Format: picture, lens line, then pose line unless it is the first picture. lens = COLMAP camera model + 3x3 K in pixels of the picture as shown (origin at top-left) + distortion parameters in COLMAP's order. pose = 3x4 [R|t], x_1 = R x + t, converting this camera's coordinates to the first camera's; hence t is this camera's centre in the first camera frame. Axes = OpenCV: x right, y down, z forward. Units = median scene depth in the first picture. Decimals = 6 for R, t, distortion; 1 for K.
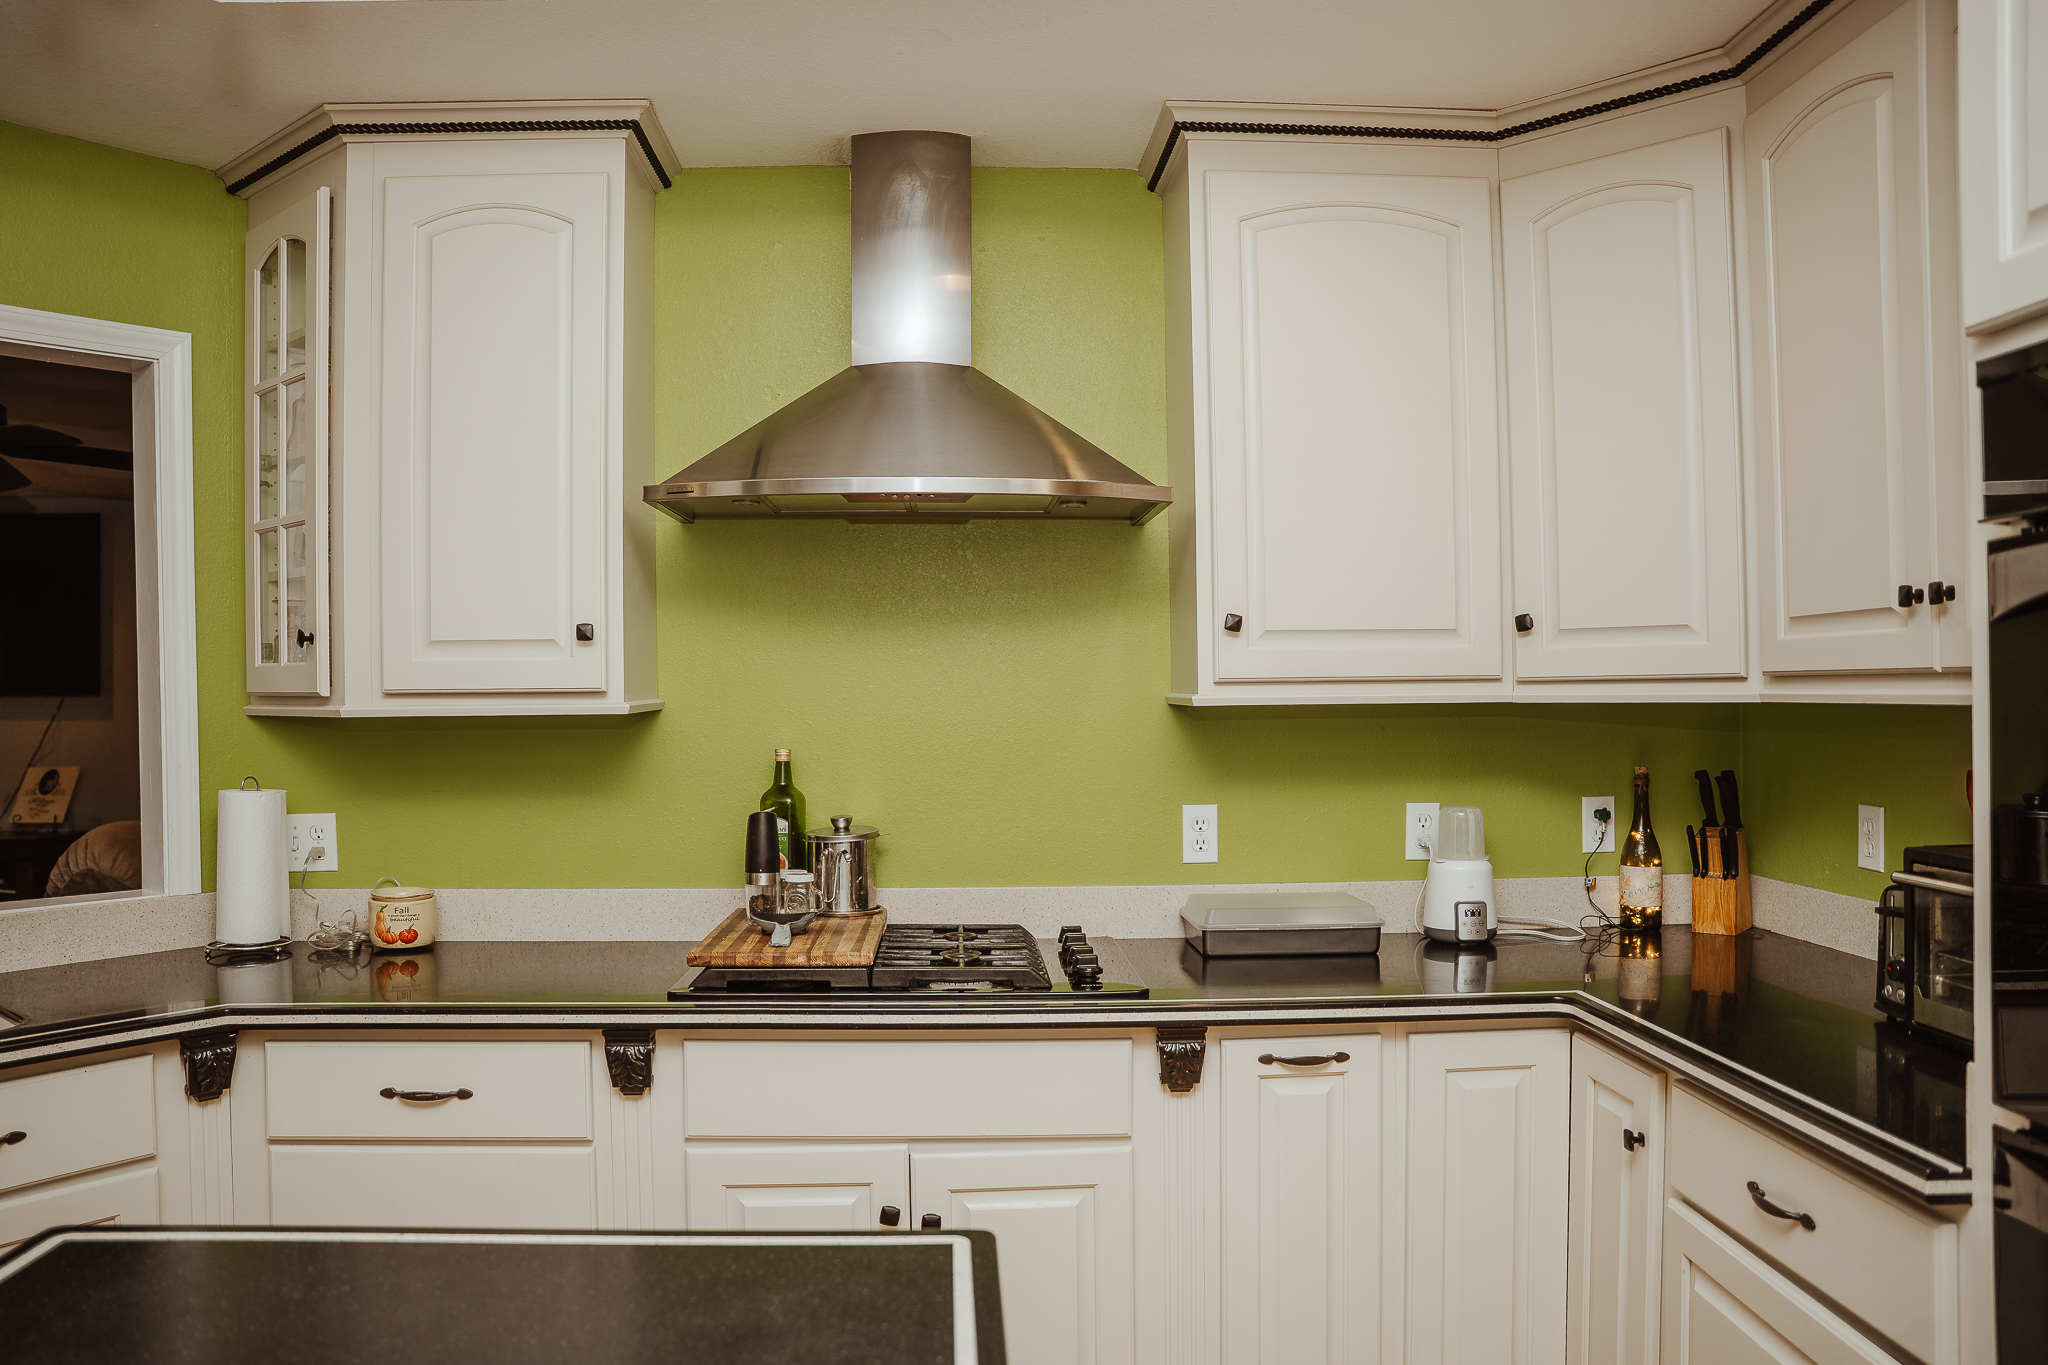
lens RADIAL K [[1492.8, 0, 989.1], [0, 1492.8, 668.7], [0, 0, 1]] dist [-0.091721, 0.015846]
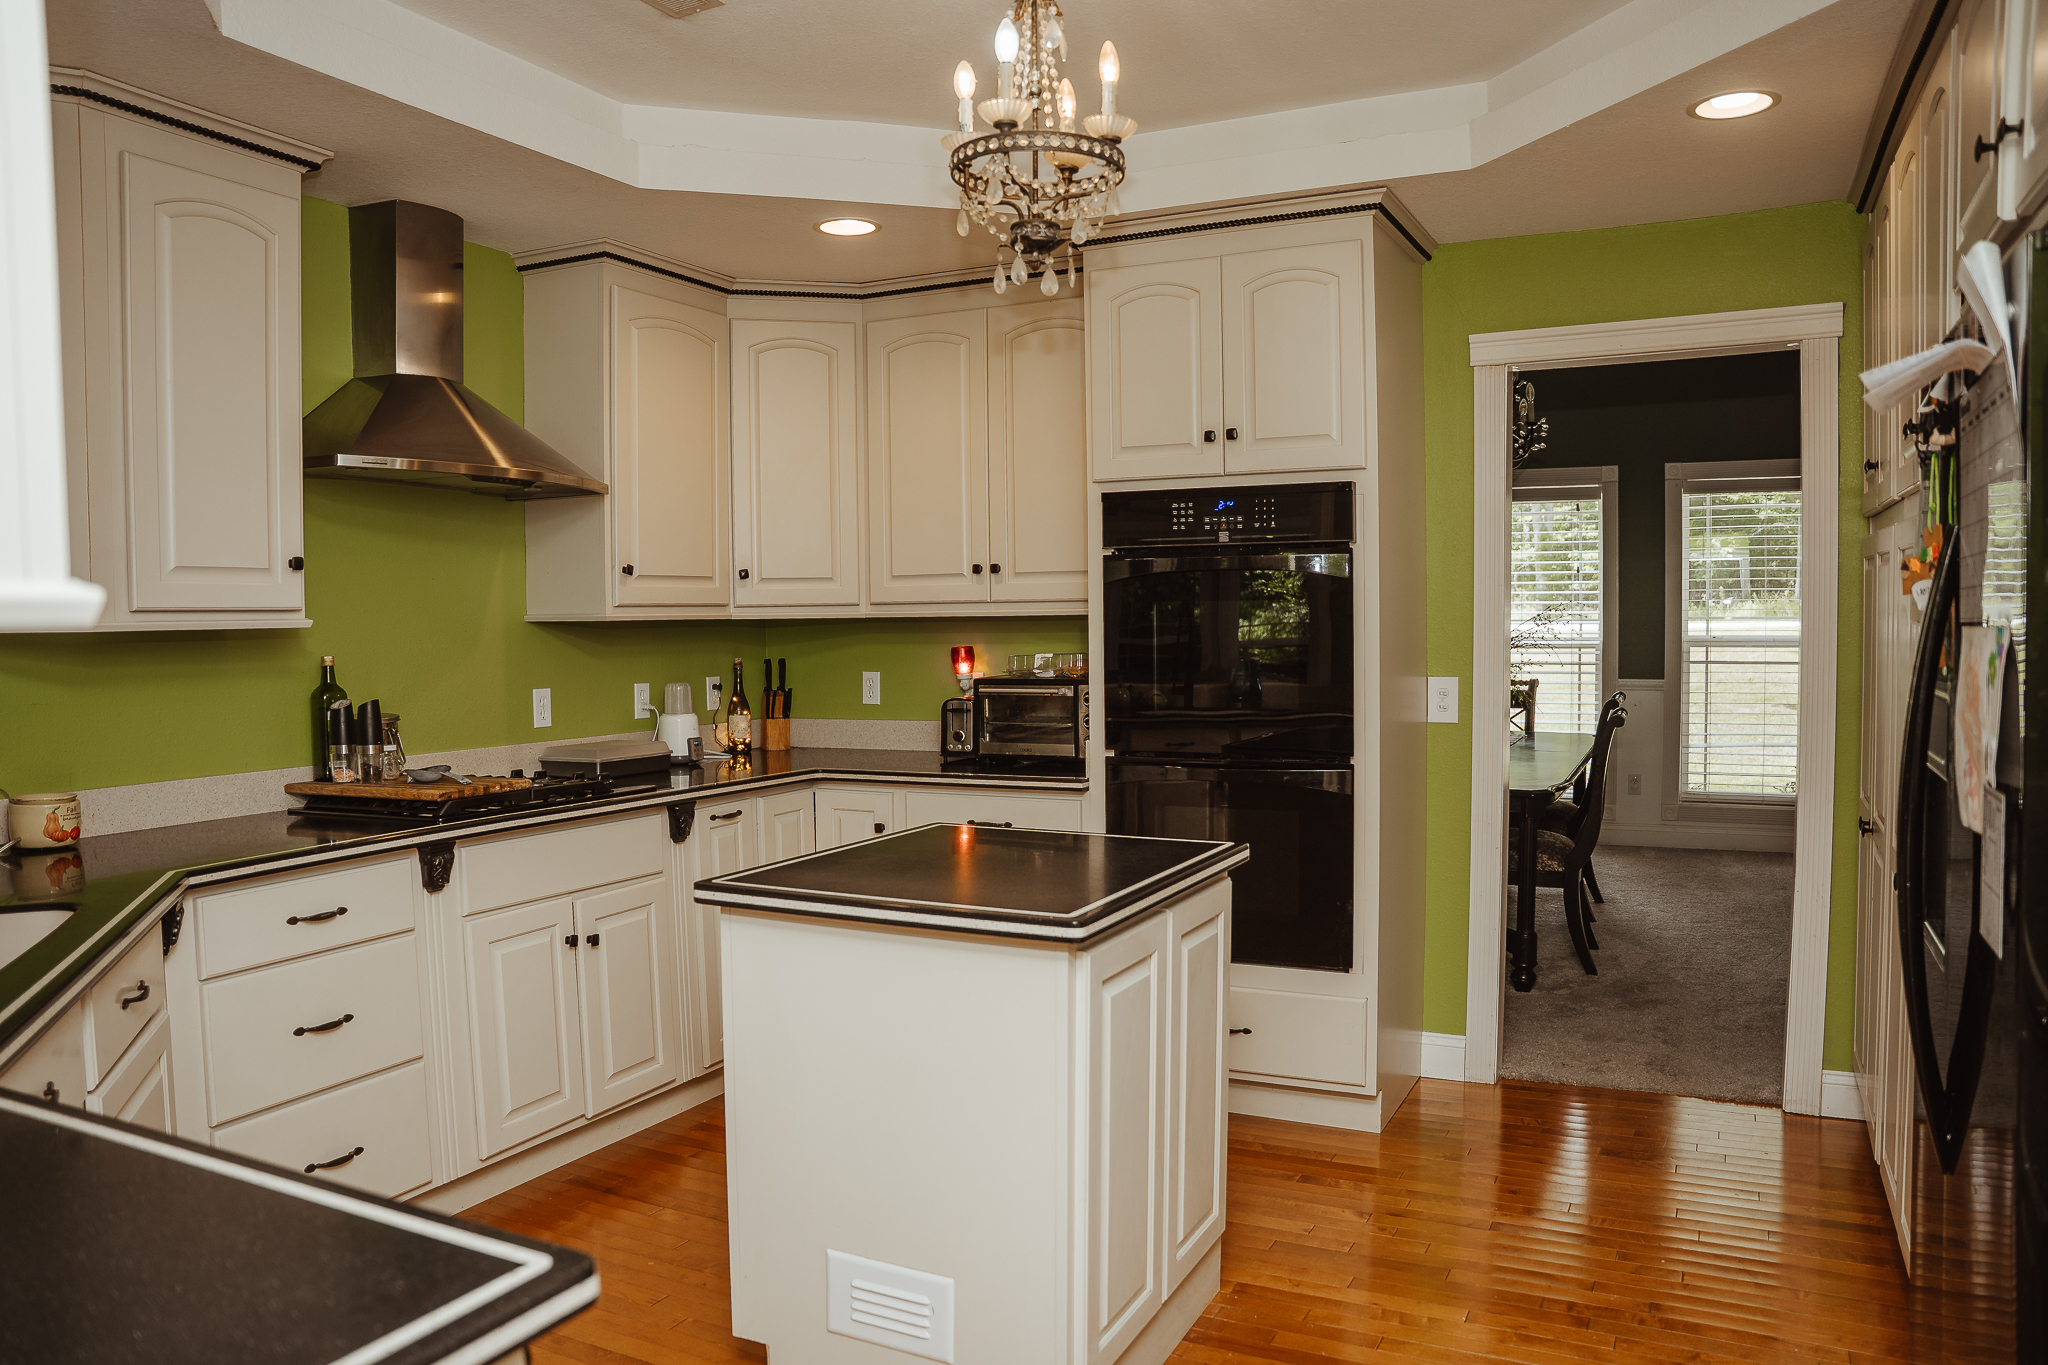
lens RADIAL K [[1492.8, 0, 1021.9], [0, 1492.8, 693.1], [0, 0, 1]] dist [-0.091721, 0.015846]
pose [[0.471764, -0.040158, 0.880810, -1.014005], [-0.007656, 0.998738, 0.049635, 0.019503], [-0.881692, -0.030160, 0.470861, -0.133329]]
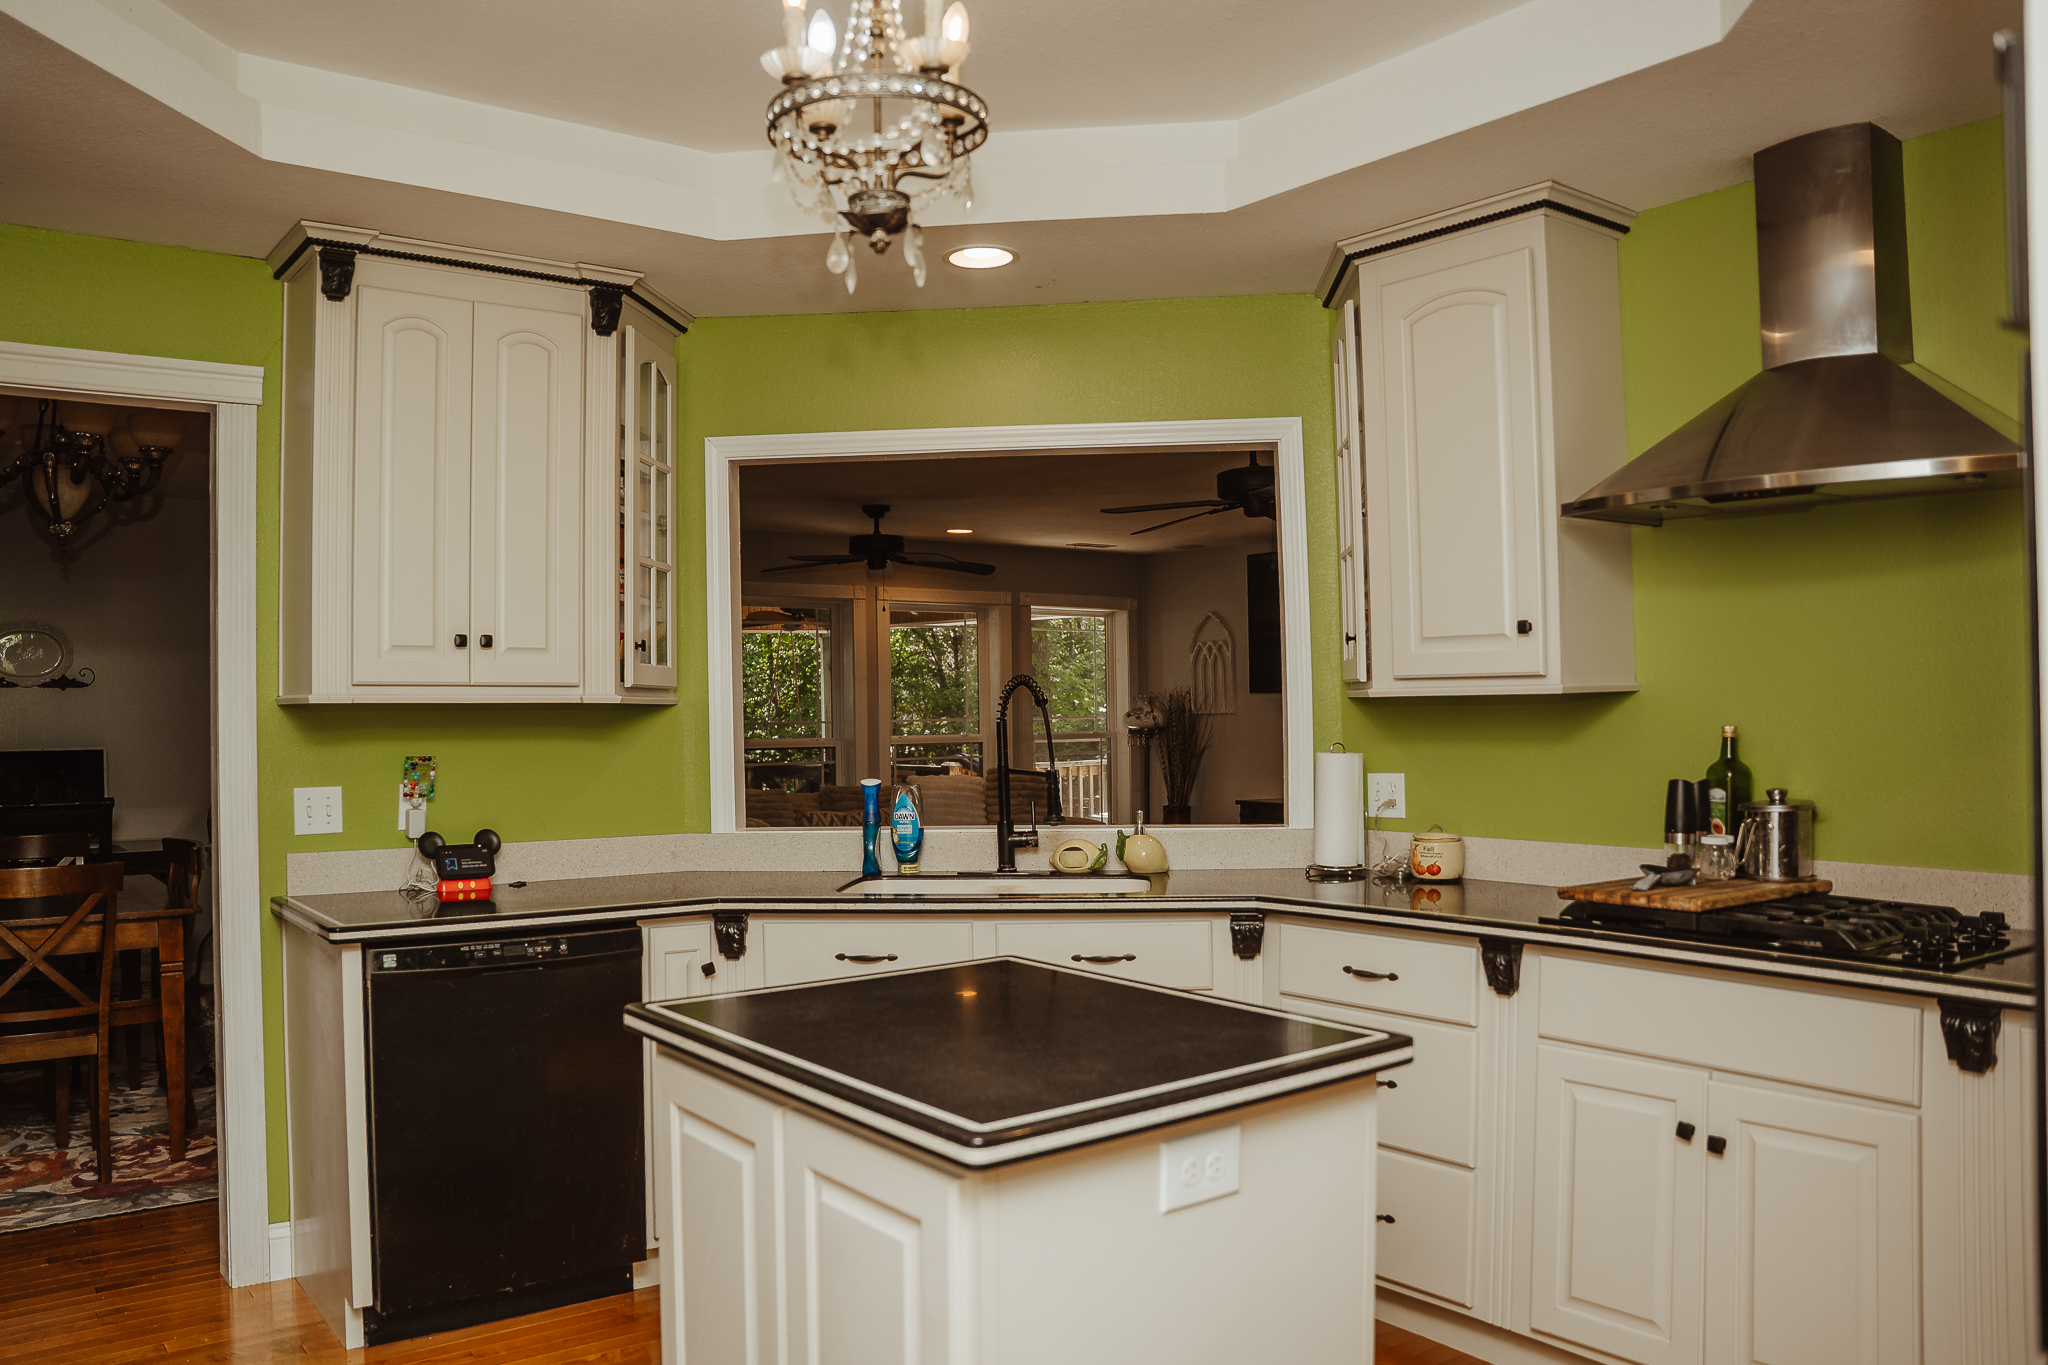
lens RADIAL K [[1492.8, 0, 1029.6], [0, 1492.8, 678.8], [0, 0, 1]] dist [-0.091721, 0.015846]
pose [[0.592407, -0.017549, -0.805448, 0.440155], [0.015474, 0.999826, -0.010403, 0.023816], [0.805490, -0.006301, 0.592575, -0.049680]]
